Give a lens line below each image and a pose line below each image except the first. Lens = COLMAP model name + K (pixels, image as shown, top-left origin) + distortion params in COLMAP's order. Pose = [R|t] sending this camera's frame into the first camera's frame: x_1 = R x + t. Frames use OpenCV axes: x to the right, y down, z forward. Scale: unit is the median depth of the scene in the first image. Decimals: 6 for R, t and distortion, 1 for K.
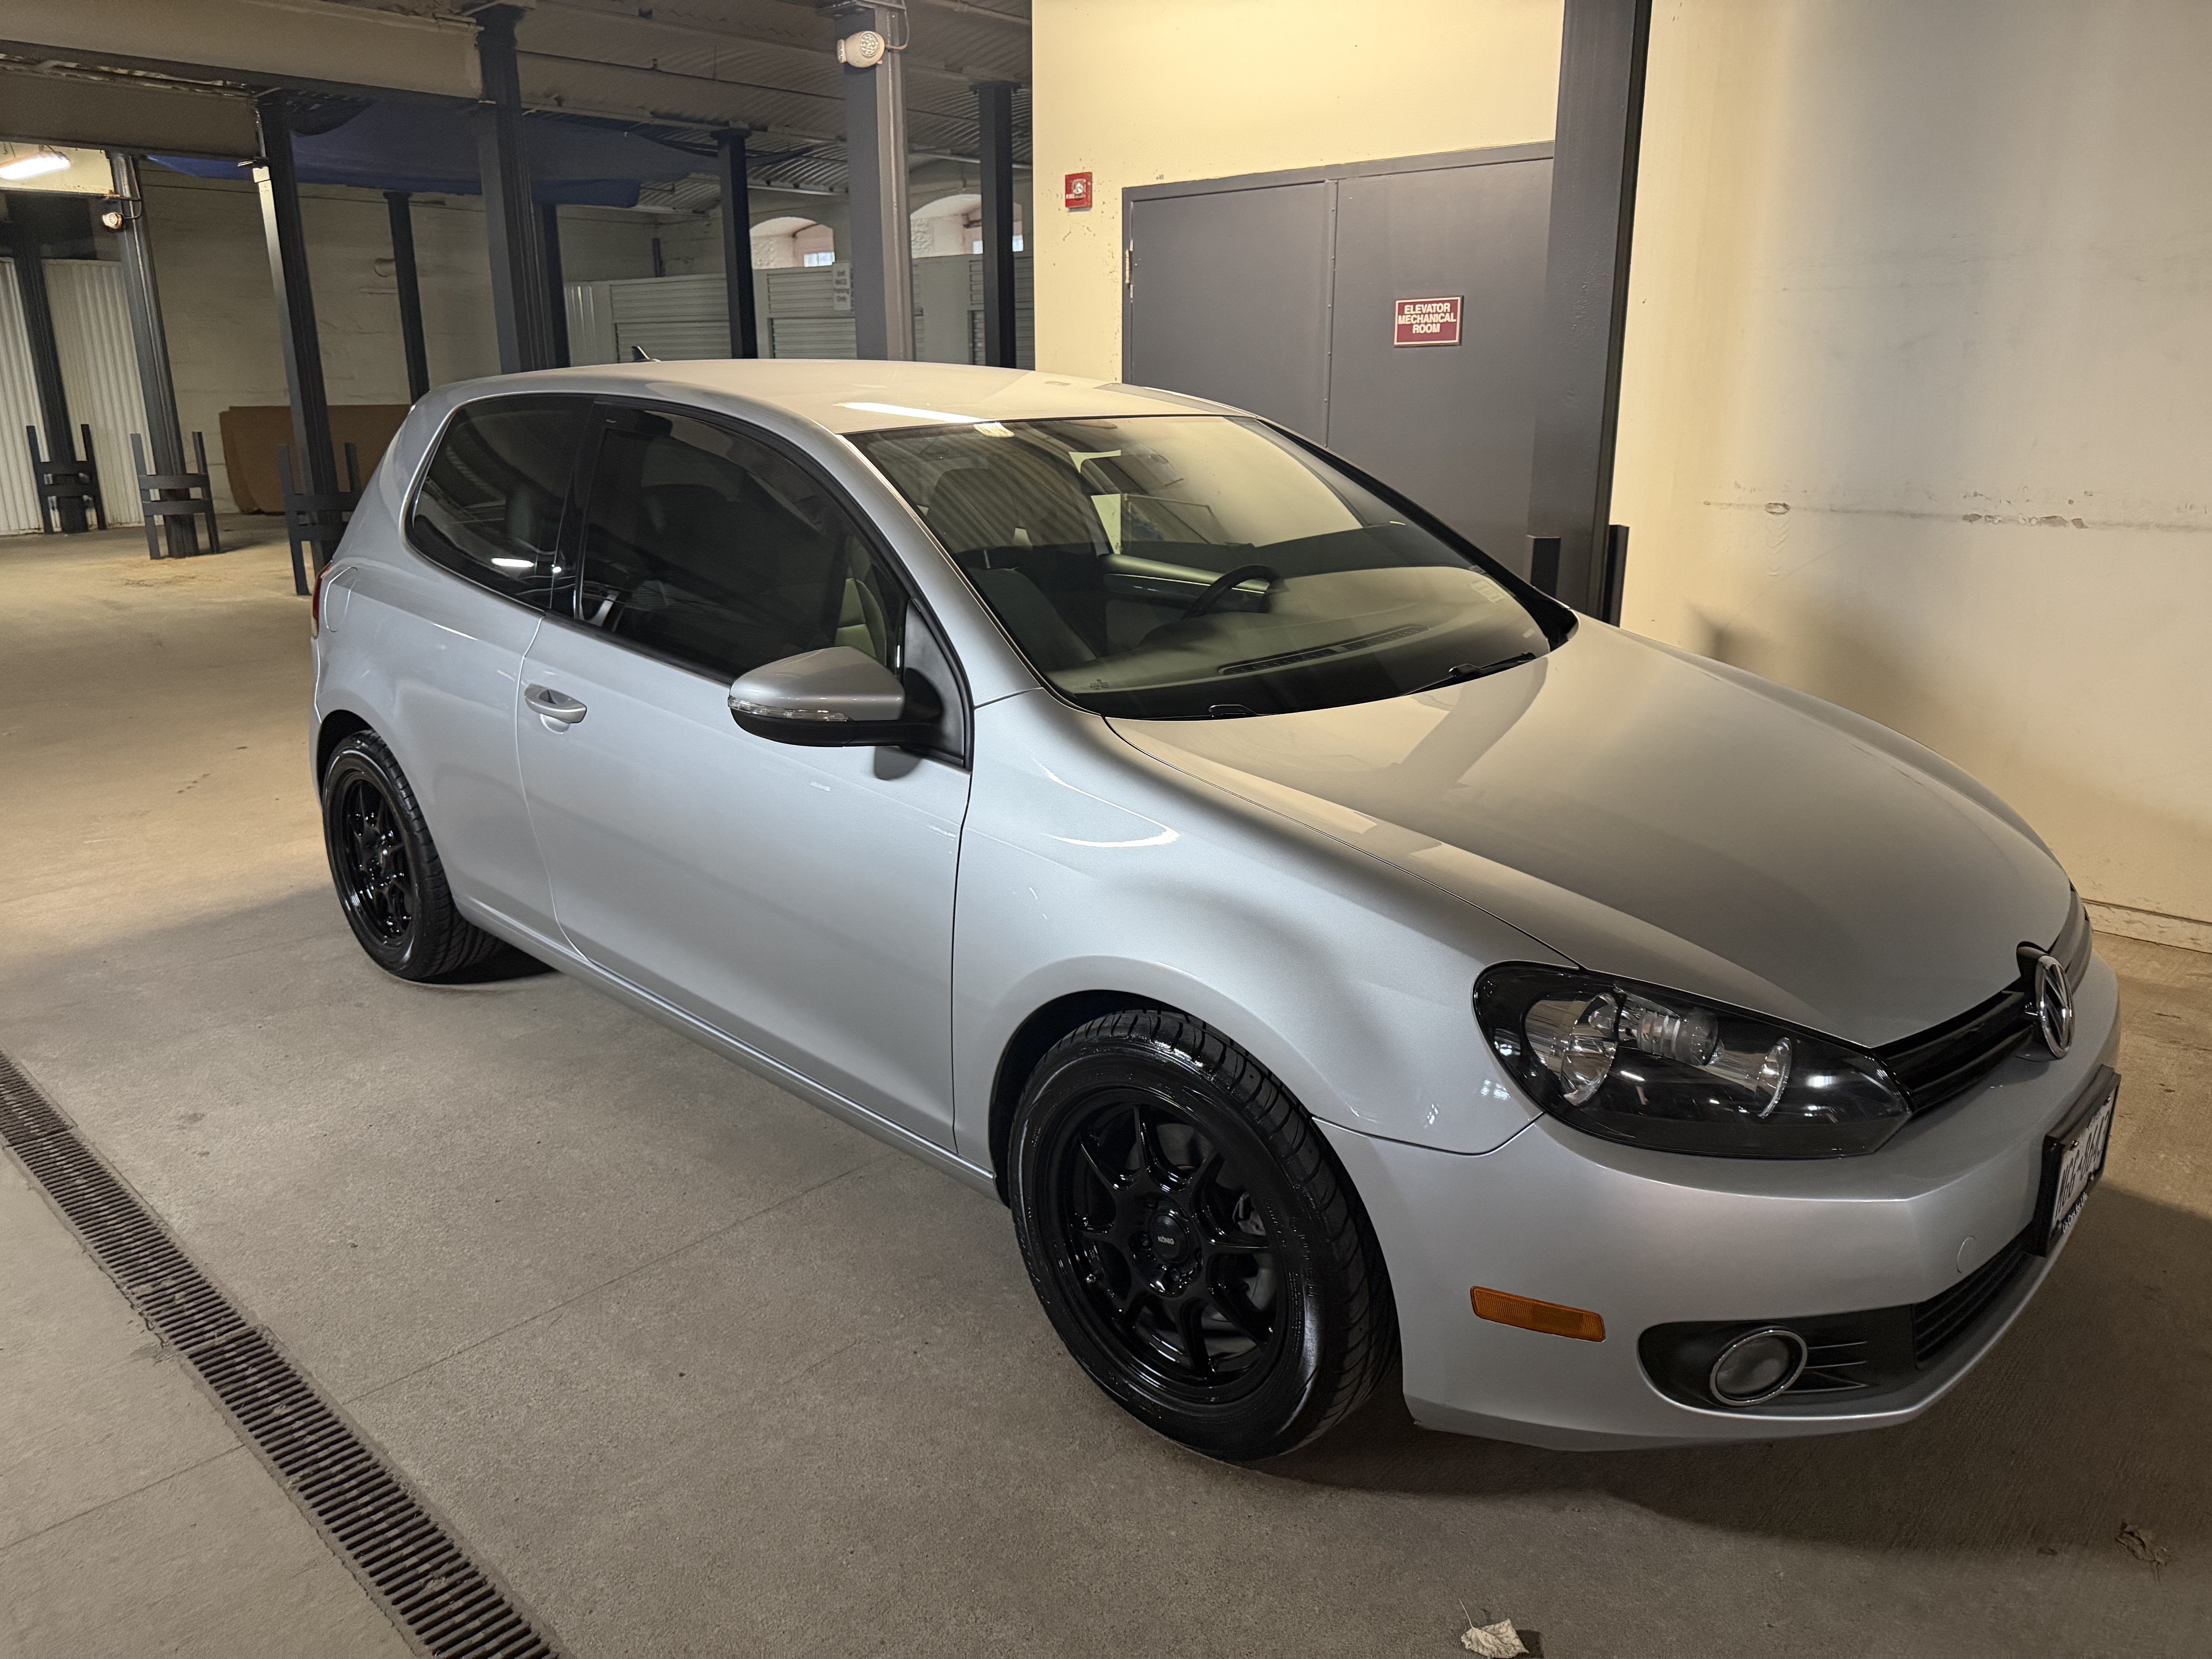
lens RADIAL K [[1598.3, 0, 1106.0], [0, 1598.3, 829.5], [0, 0, 1]] dist [0.038417, -0.002297]
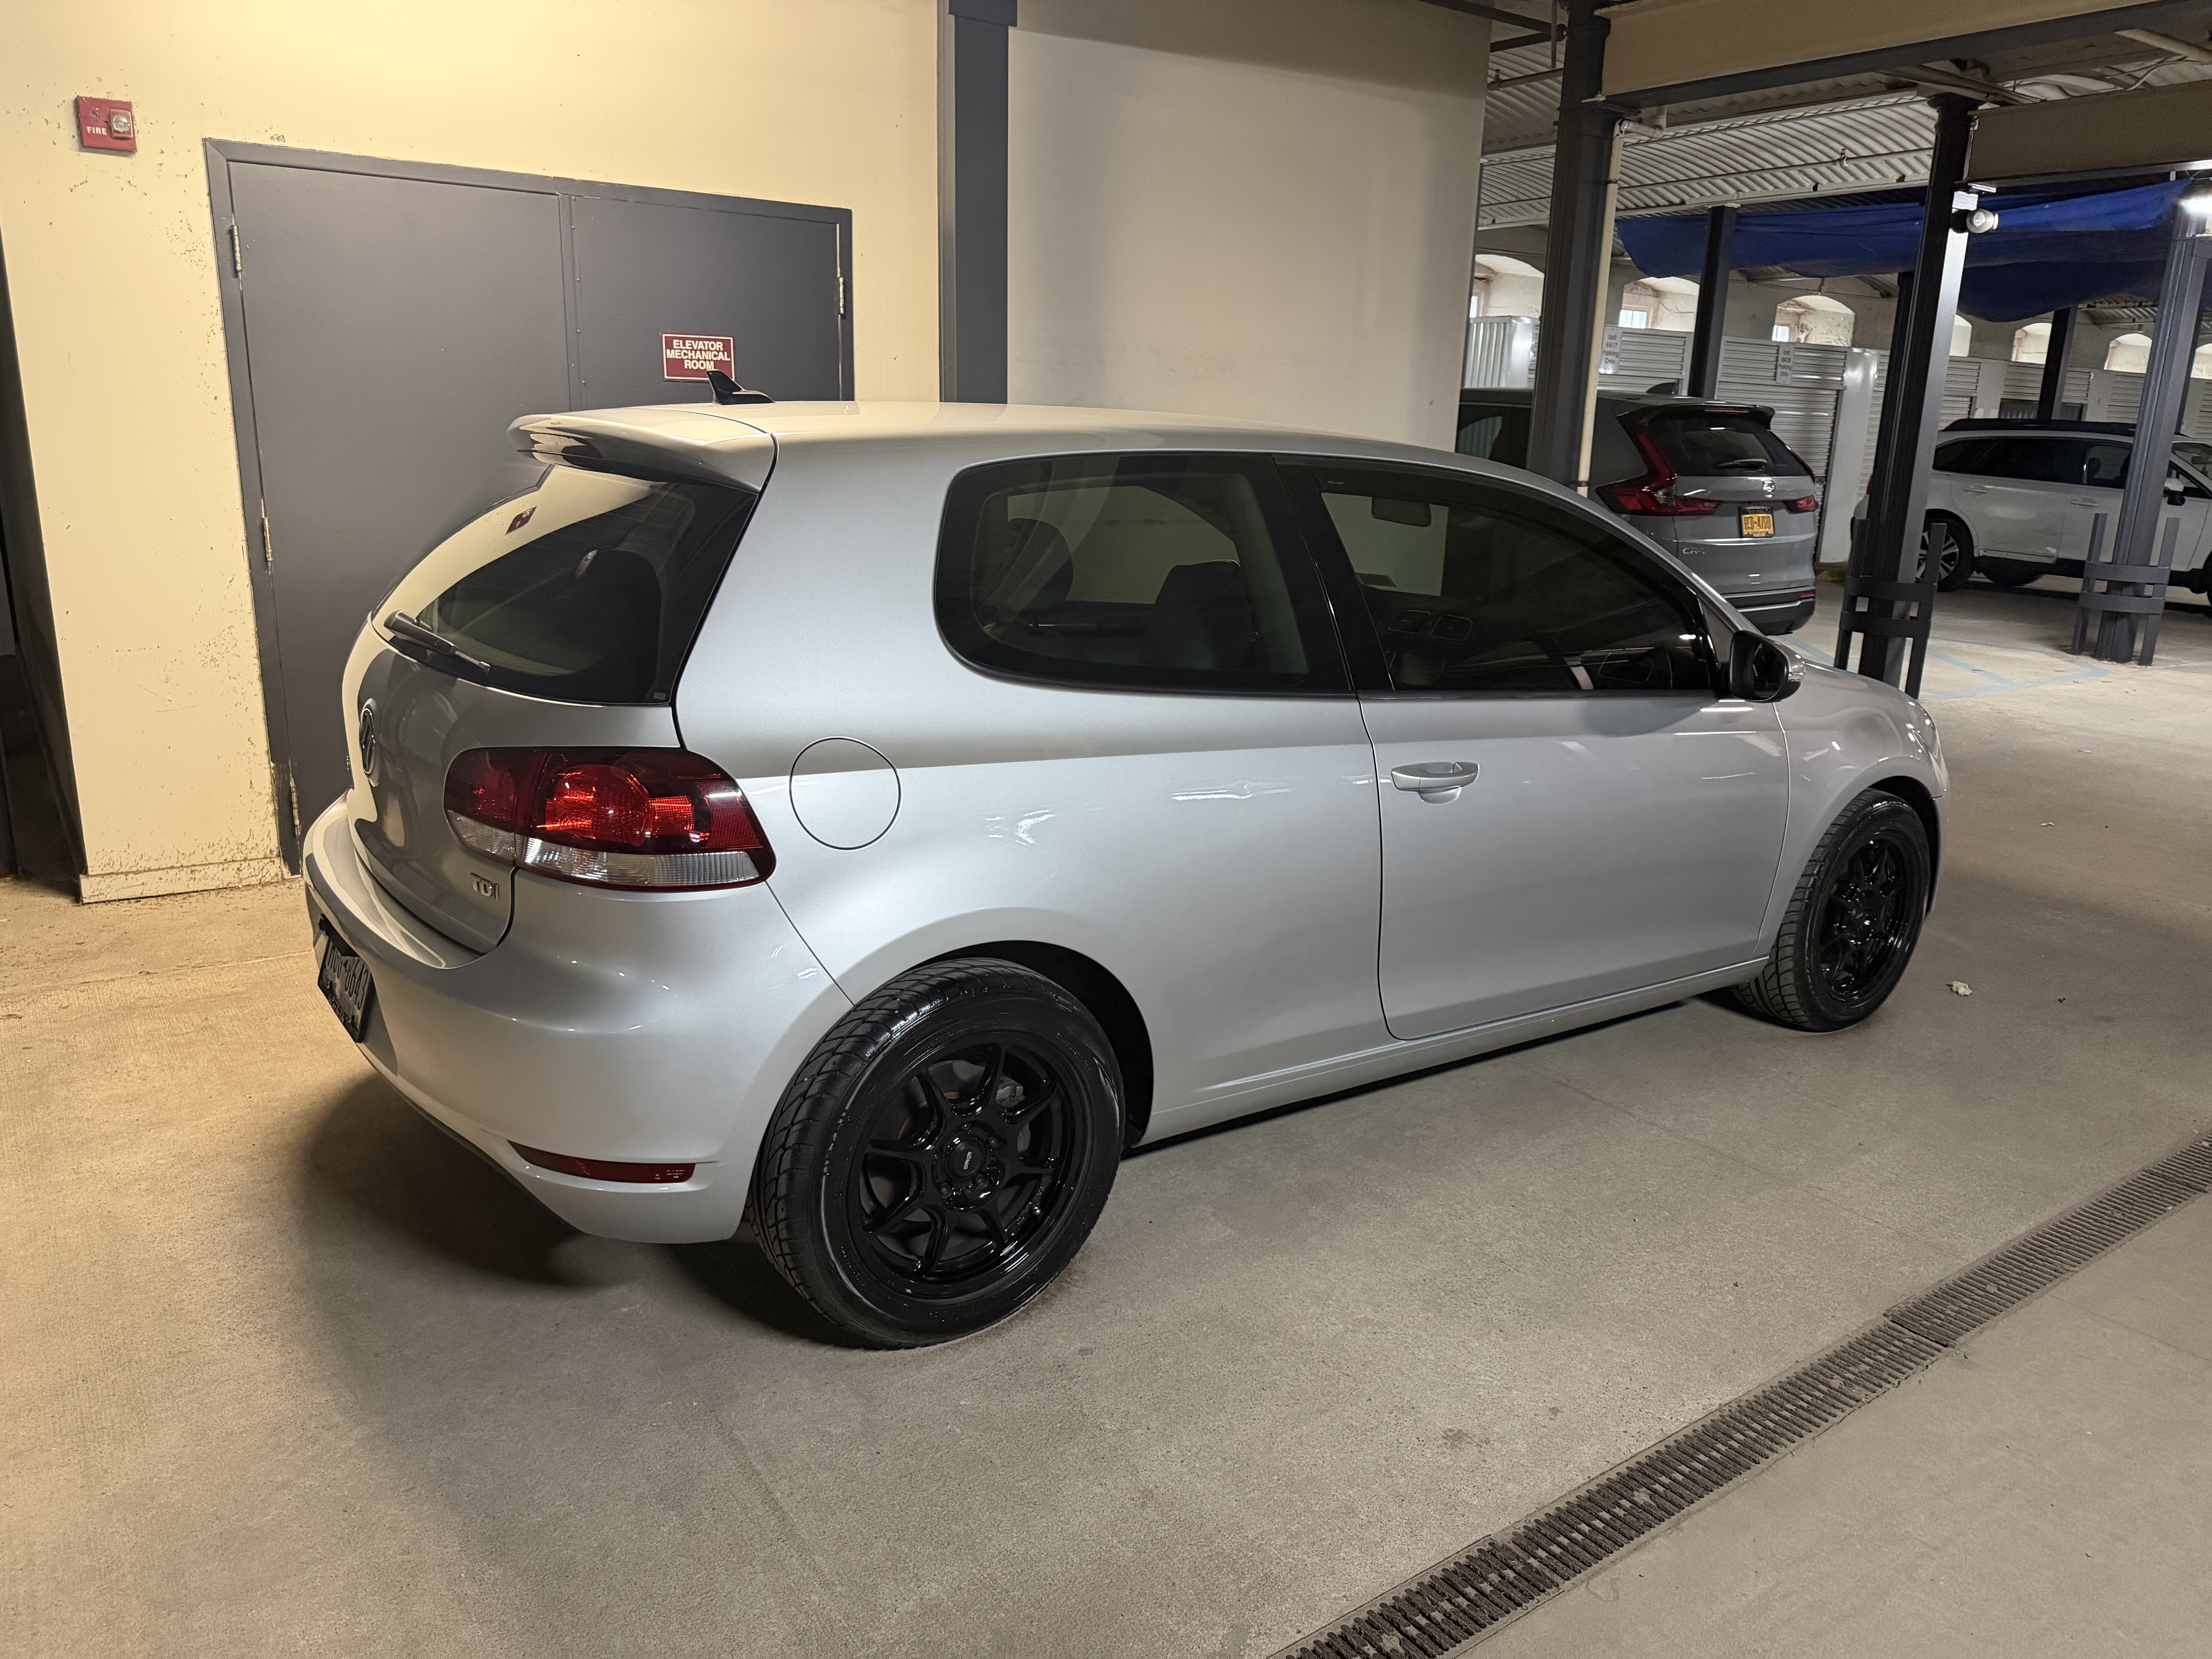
lens RADIAL K [[1572.8, 0, 1106.0], [0, 1572.8, 829.5], [0, 0, 1]] dist [0.041881, -0.082338]
pose [[0.165389, -0.230049, 0.959022, -0.919074], [0.242848, 0.951972, 0.186478, -0.189054], [-0.955862, 0.202055, 0.213313, 0.723987]]
